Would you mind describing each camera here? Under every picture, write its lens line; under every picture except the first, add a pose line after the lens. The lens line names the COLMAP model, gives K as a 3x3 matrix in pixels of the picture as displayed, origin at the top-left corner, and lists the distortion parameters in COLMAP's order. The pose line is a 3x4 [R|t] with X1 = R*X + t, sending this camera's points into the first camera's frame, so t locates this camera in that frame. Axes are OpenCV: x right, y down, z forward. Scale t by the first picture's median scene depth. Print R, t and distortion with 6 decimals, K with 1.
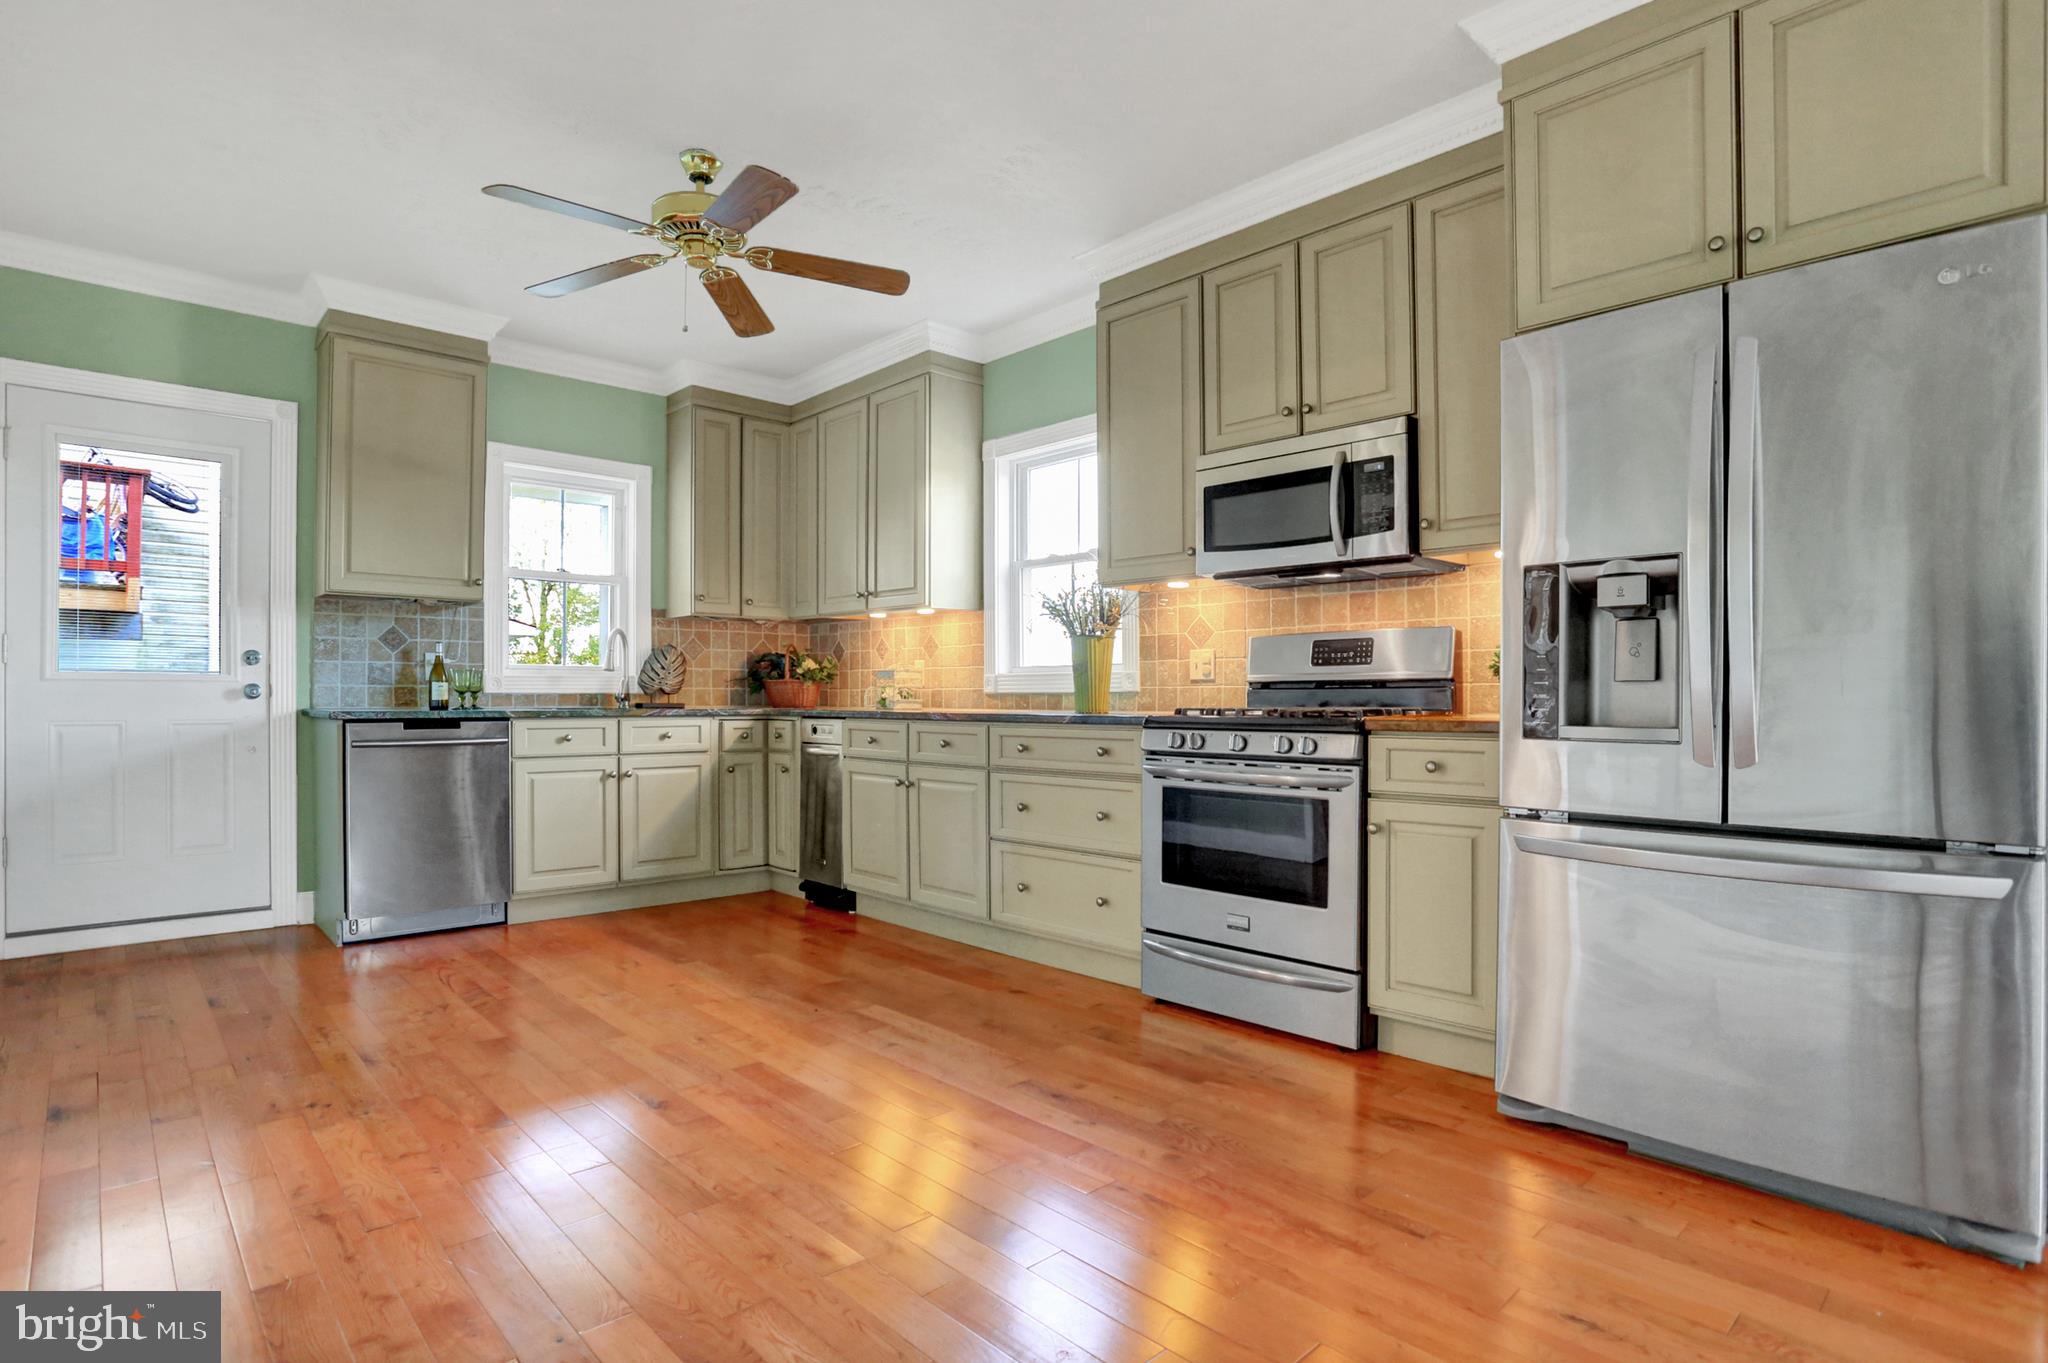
lens RADIAL K [[1036.6, 0, 1024.5], [0, 1036.6, 691.9], [0, 0, 1]] dist [-0.064327, 0.027552]
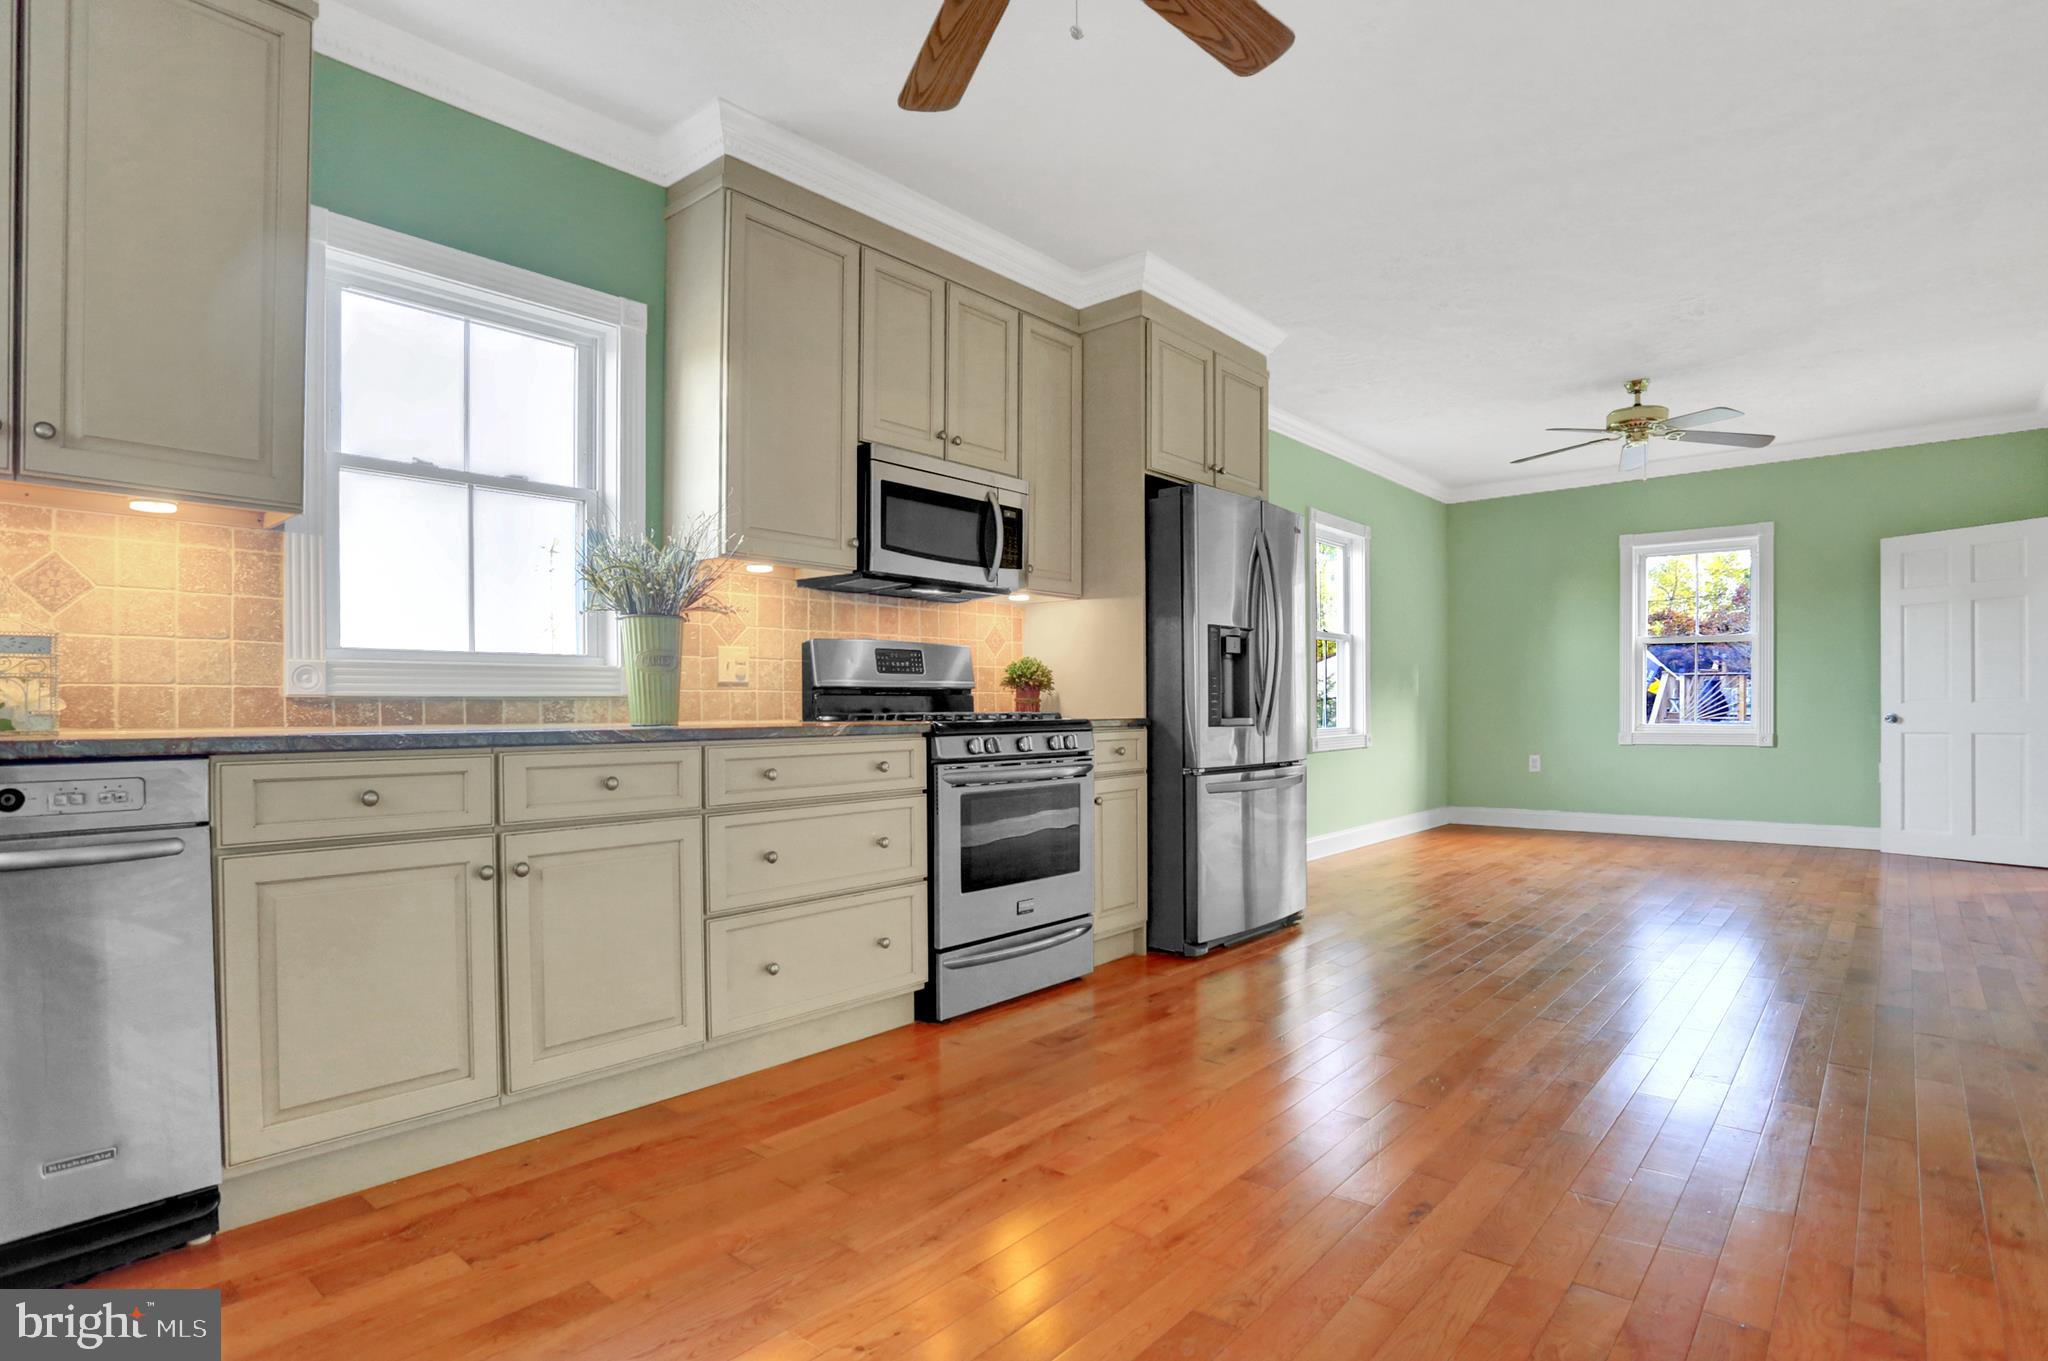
lens RADIAL K [[1043.3, 0, 1016.0], [0, 1043.3, 719.7], [0, 0, 1]] dist [-0.037737, 0.000759]
pose [[-0.091628, -0.013644, 0.995700, -0.614320], [-0.001692, 0.999907, 0.013546, 0.005813], [-0.995792, -0.000444, -0.091643, 0.758363]]
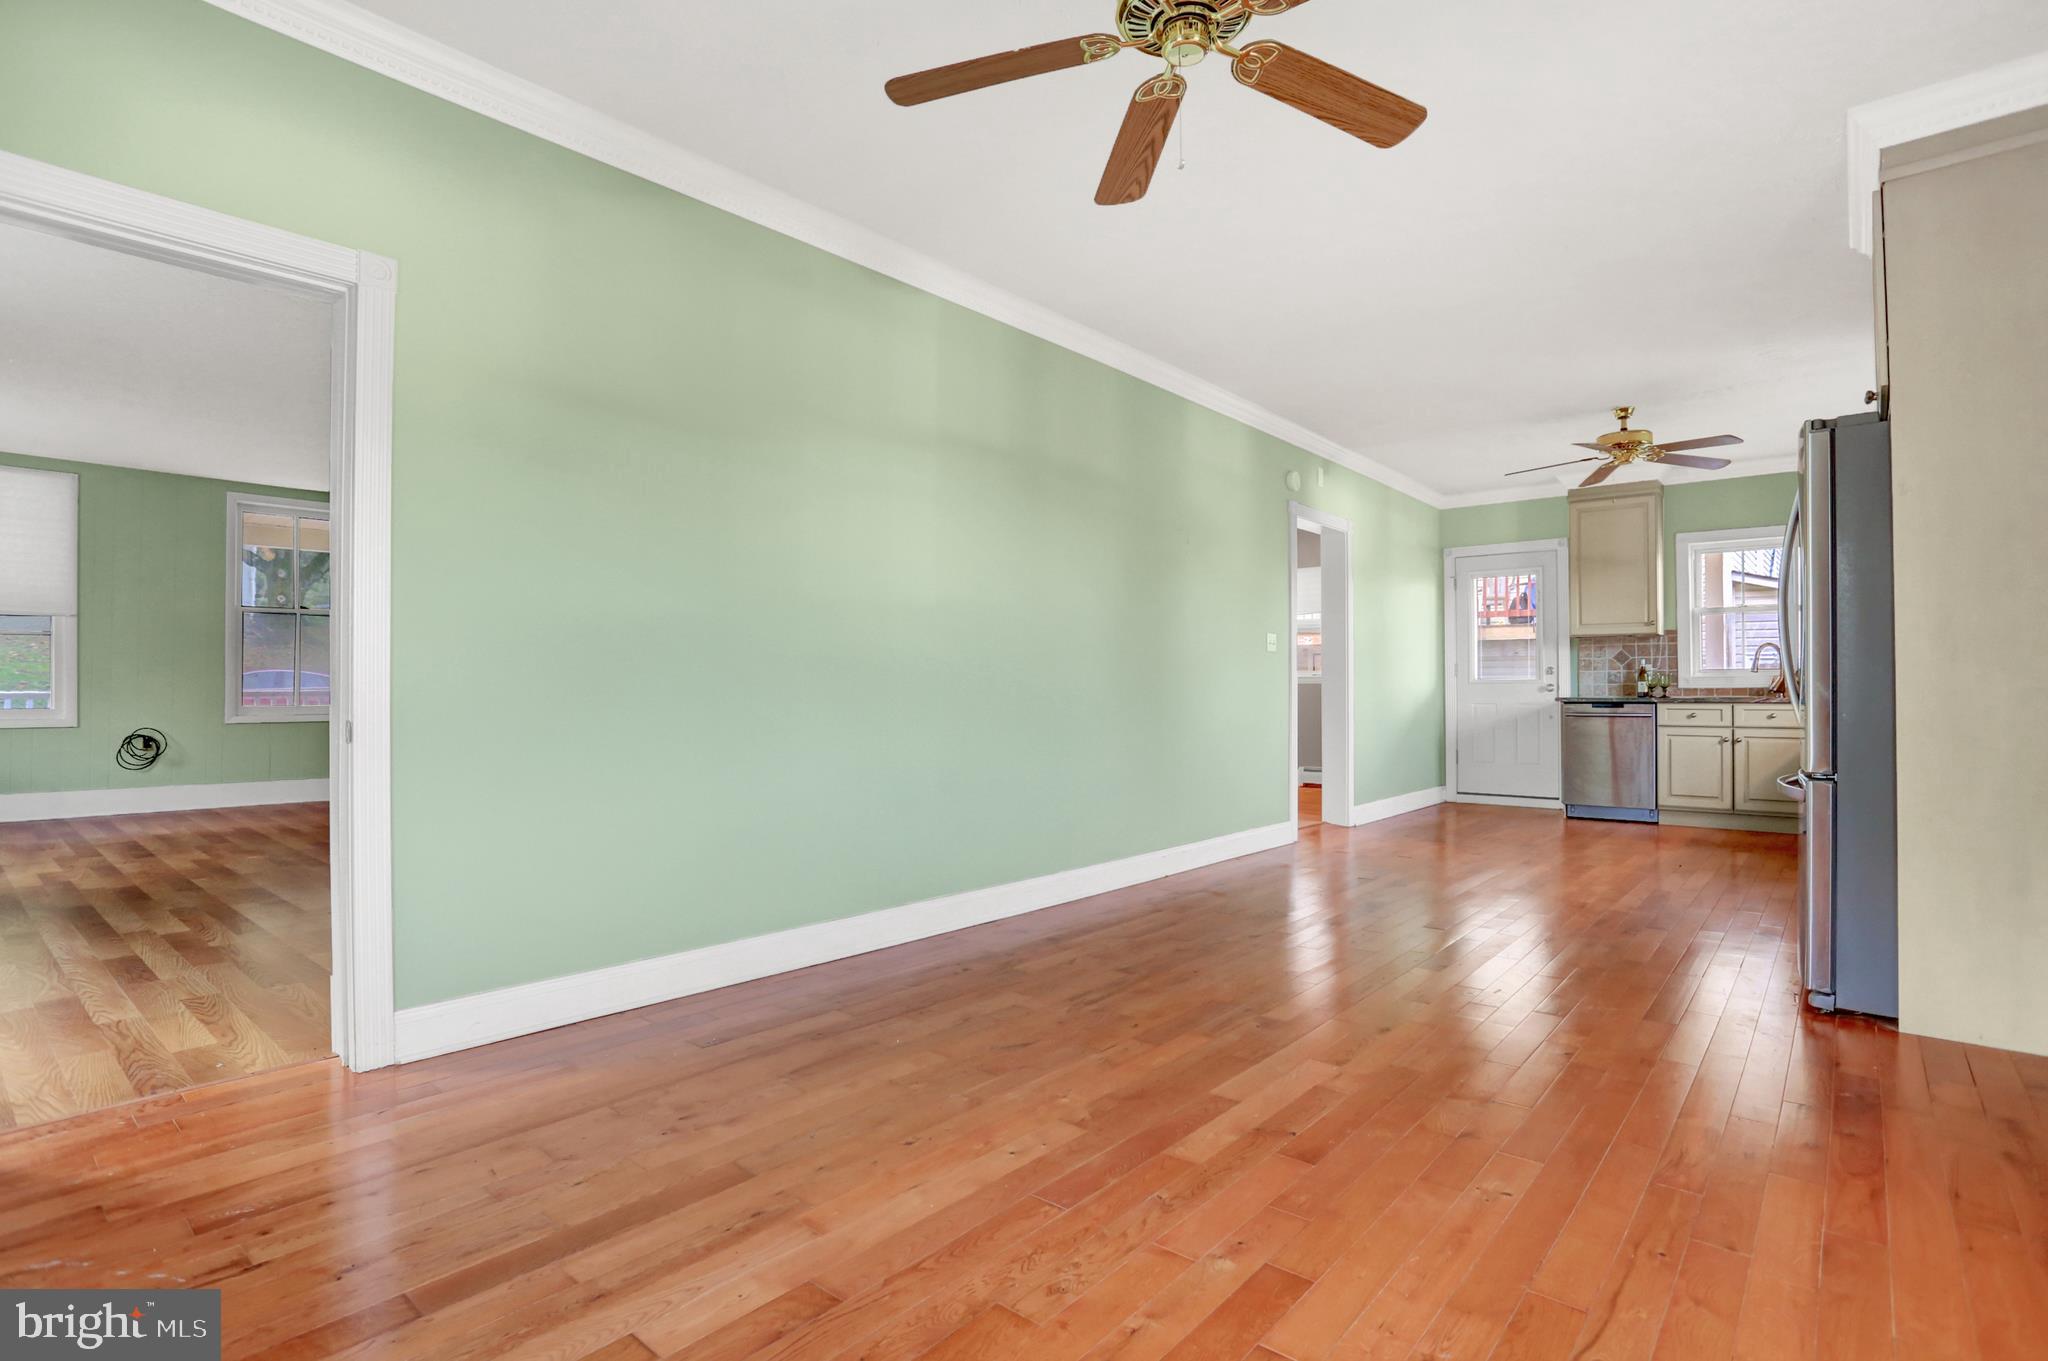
lens RADIAL K [[1006.2, 0, 1029.0], [0, 1006.2, 685.8], [0, 0, 1]] dist [-0.060664, 0.025122]
pose [[0.117811, -0.006083, -0.993017, 0.982644], [0.007120, 0.999961, -0.005281, -0.001164], [0.993010, -0.006448, 0.117850, -0.235317]]
